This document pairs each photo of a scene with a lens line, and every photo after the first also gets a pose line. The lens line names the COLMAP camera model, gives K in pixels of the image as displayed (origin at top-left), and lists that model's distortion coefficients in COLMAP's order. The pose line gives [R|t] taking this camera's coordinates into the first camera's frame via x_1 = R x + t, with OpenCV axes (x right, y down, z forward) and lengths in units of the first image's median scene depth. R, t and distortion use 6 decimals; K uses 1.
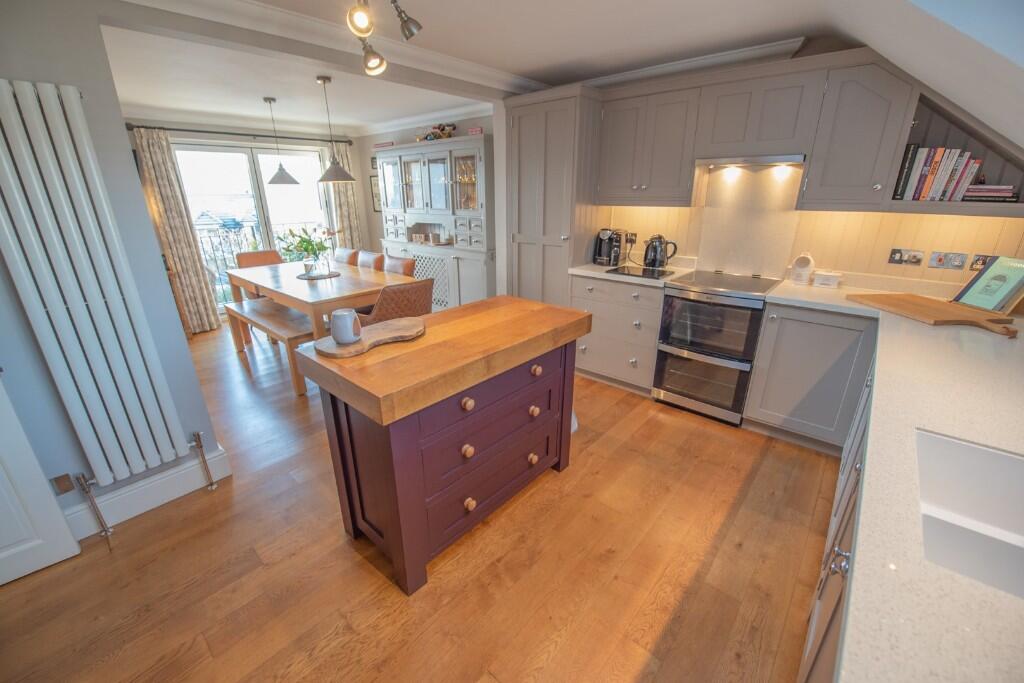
lens RADIAL K [[417.1, 0, 516.0], [0, 417.1, 343.7], [0, 0, 1]] dist [-0.019285, -0.000316]
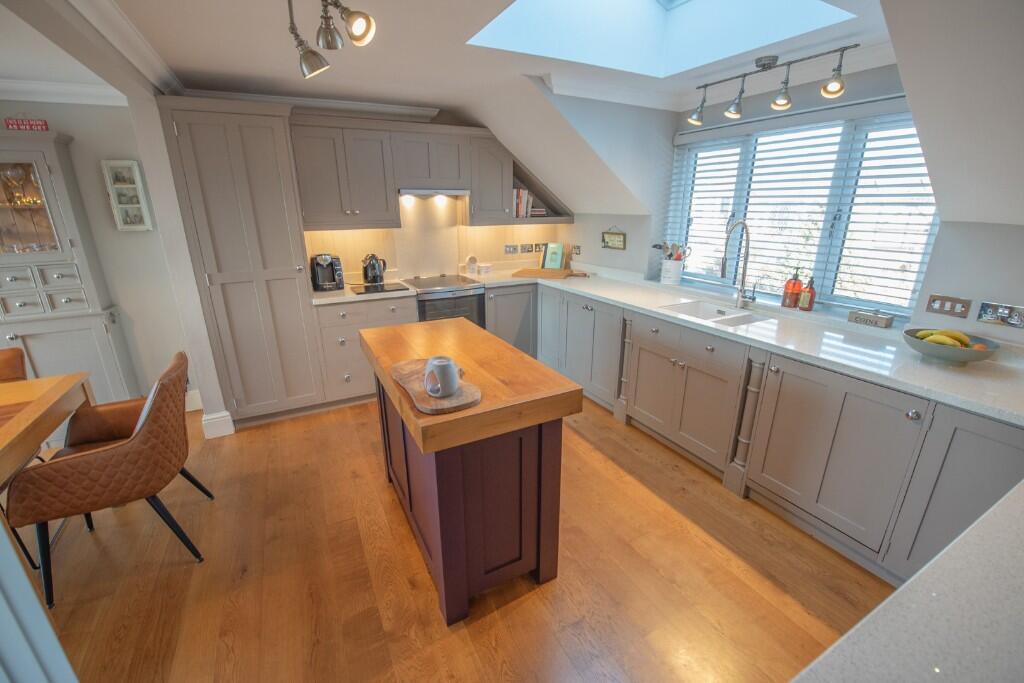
lens RADIAL K [[417.1, 0, 515.3], [0, 417.1, 340.1], [0, 0, 1]] dist [-0.019285, -0.000316]
pose [[0.360070, -0.282488, 0.889129, -0.690961], [0.321555, 0.932233, 0.165963, -0.130907], [-0.875758, 0.226146, 0.426505, 0.292966]]
